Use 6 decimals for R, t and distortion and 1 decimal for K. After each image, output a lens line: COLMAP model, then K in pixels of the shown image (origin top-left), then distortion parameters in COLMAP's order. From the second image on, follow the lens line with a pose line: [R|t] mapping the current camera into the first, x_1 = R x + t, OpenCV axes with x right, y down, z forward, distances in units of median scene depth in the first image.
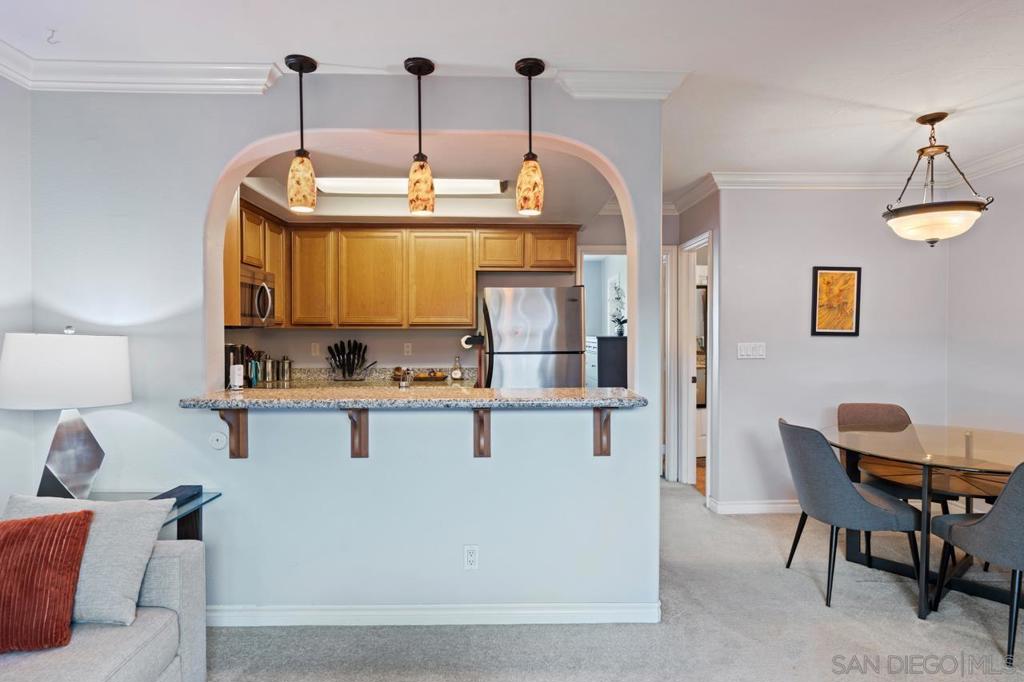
lens RADIAL K [[562.8, 0, 513.3], [0, 562.8, 336.3], [0, 0, 1]] dist [-0.000872, 0.000758]
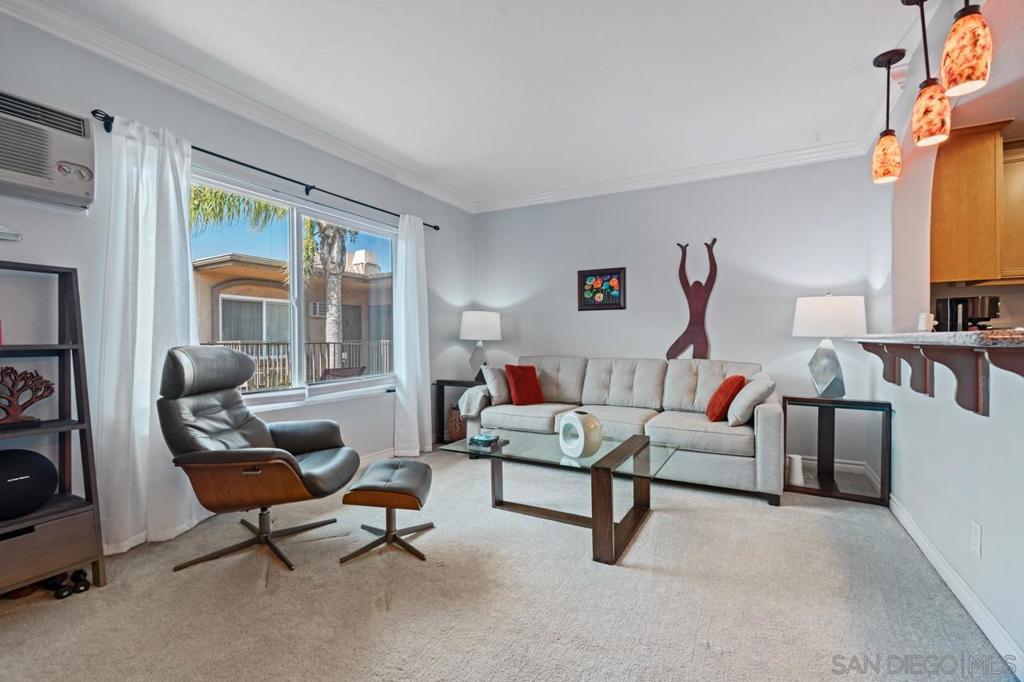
lens RADIAL K [[449.4, 0, 508.5], [0, 449.4, 342.9], [0, 0, 1]] dist [-0.003499, -0.000107]
pose [[-0.510291, 0.009204, -0.859953, 0.511186], [-0.003311, 0.999914, 0.012667, 0.068022], [0.859996, 0.009311, -0.510216, 0.467756]]
